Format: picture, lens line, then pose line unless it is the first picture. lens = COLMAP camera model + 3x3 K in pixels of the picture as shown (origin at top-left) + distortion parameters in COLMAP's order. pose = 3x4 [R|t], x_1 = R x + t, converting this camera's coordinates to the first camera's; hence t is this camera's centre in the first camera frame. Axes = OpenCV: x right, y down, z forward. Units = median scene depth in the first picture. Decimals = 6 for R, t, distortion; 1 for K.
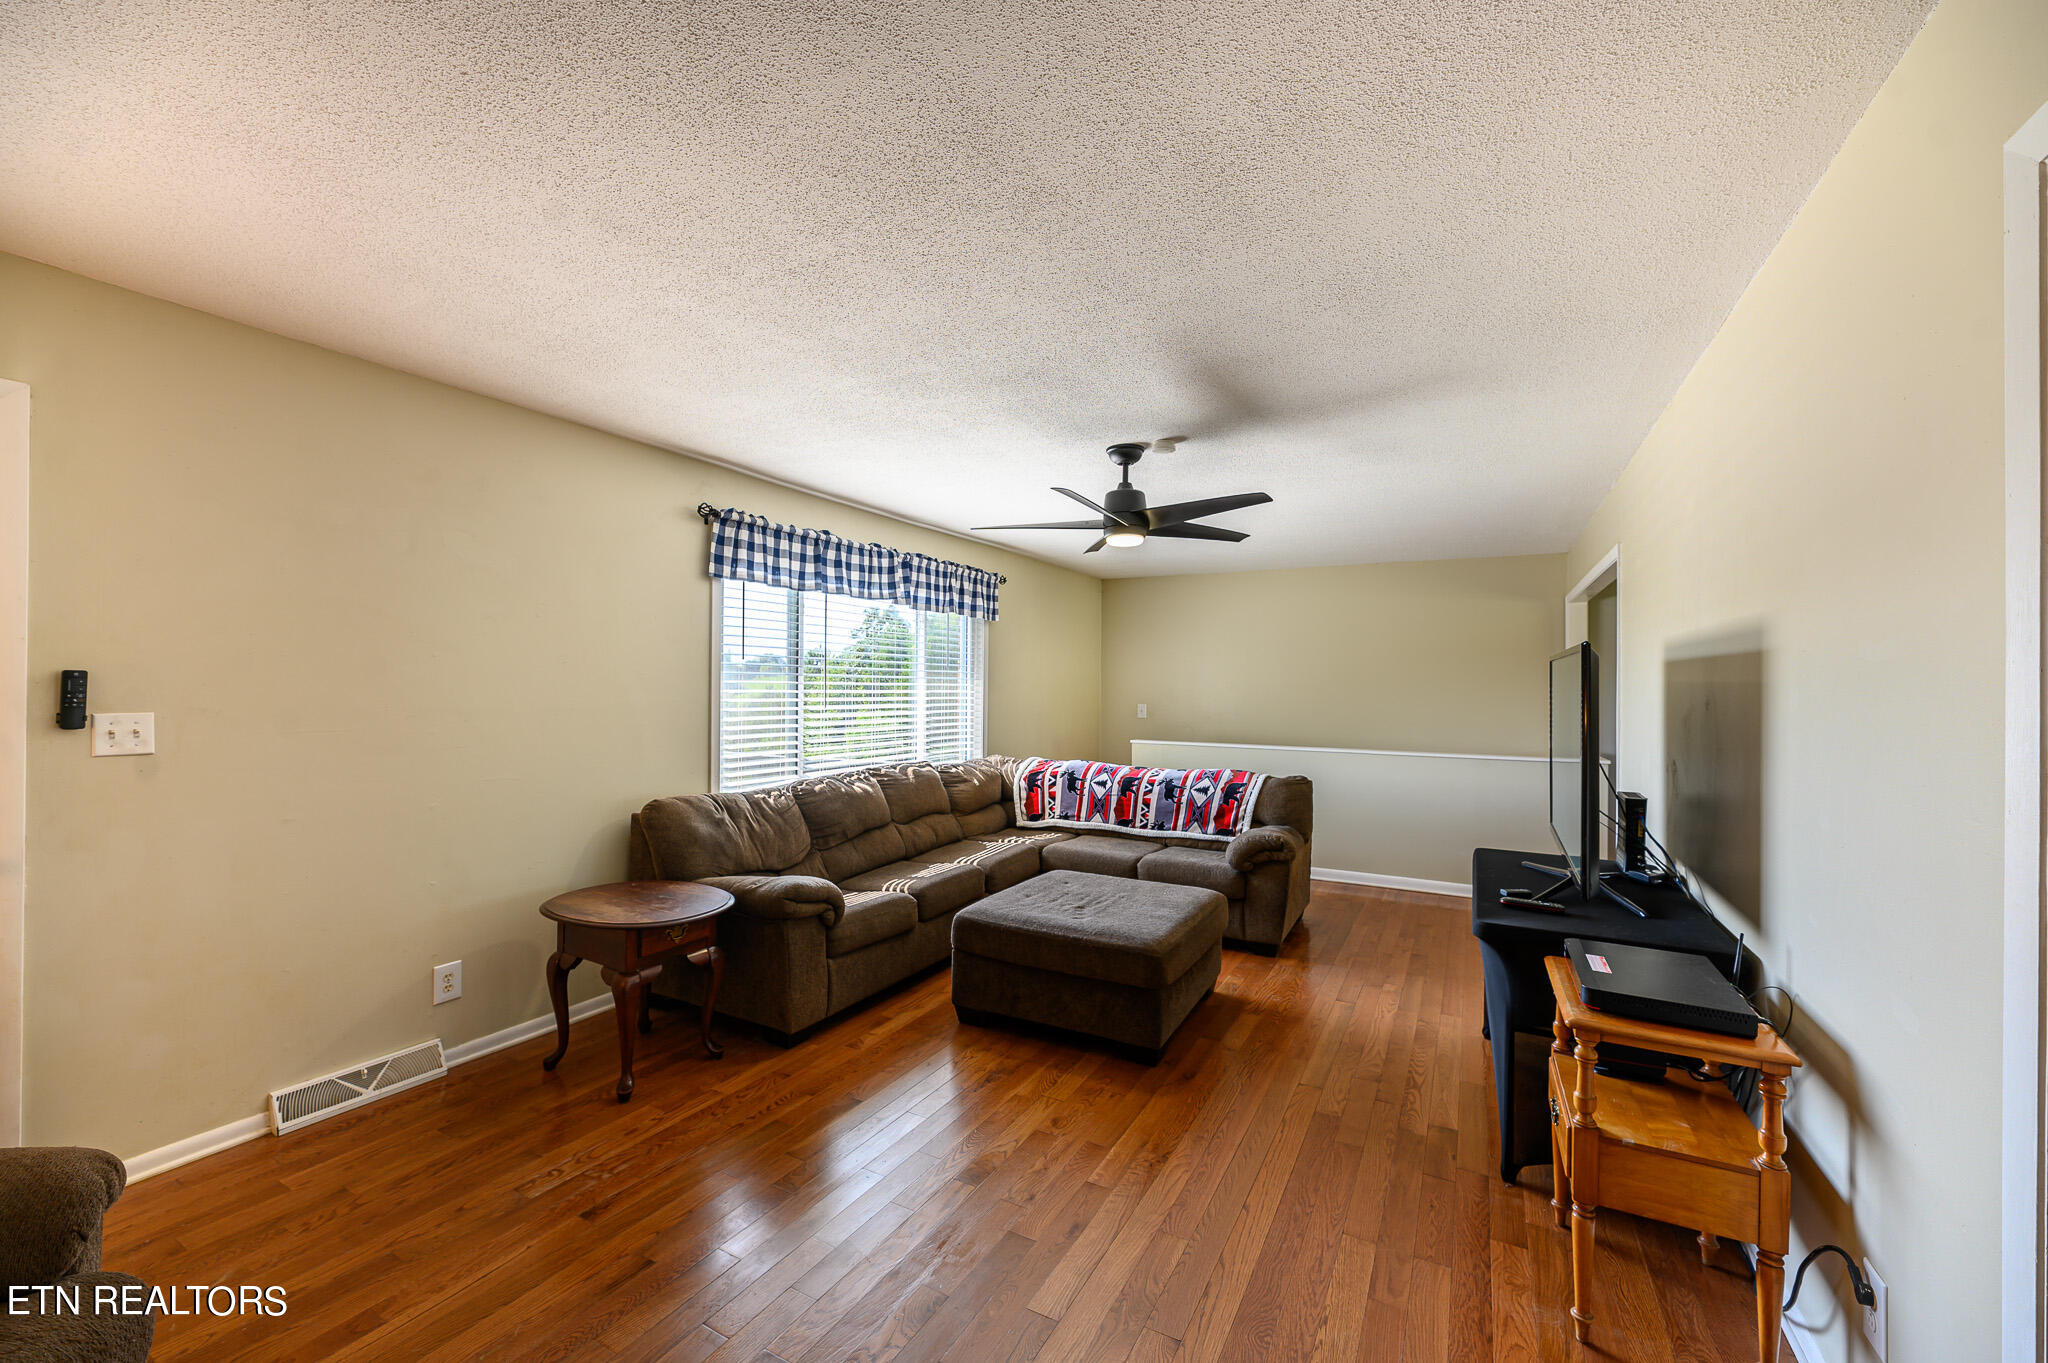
lens RADIAL K [[819.1, 0, 1025.3], [0, 819.1, 682.1], [0, 0, 1]] dist [-0.007528, -0.000493]
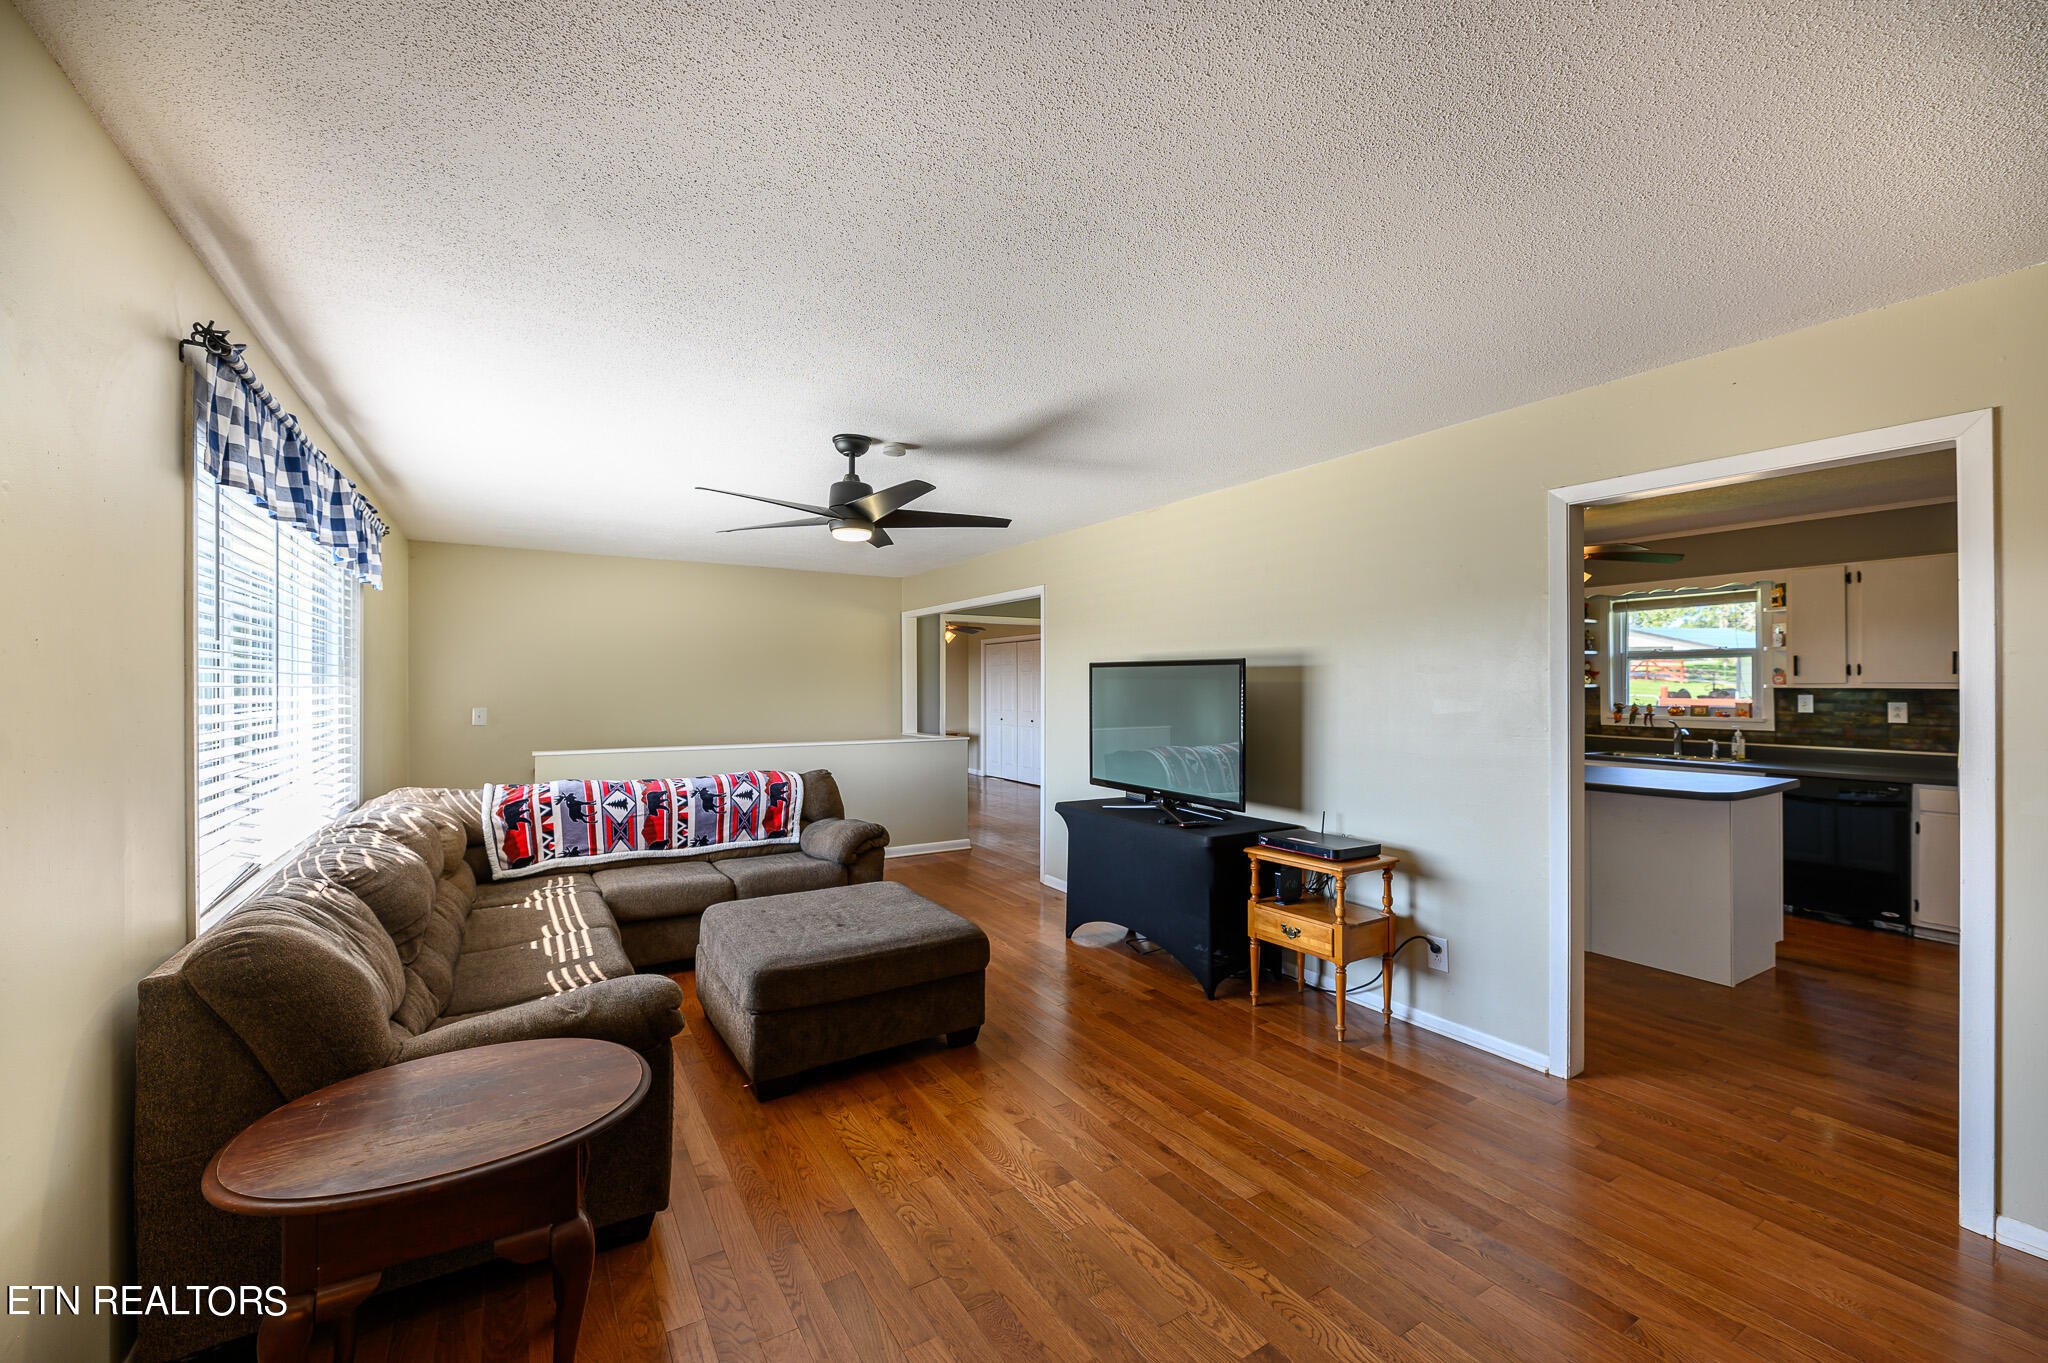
lens RADIAL K [[819.1, 0, 1023.9], [0, 819.1, 682.3], [0, 0, 1]] dist [-0.007528, -0.000493]
pose [[0.486700, -0.004353, 0.873558, -0.448761], [-0.000262, 0.999987, 0.005128, -0.002970], [-0.873569, -0.002725, 0.486692, 0.258590]]
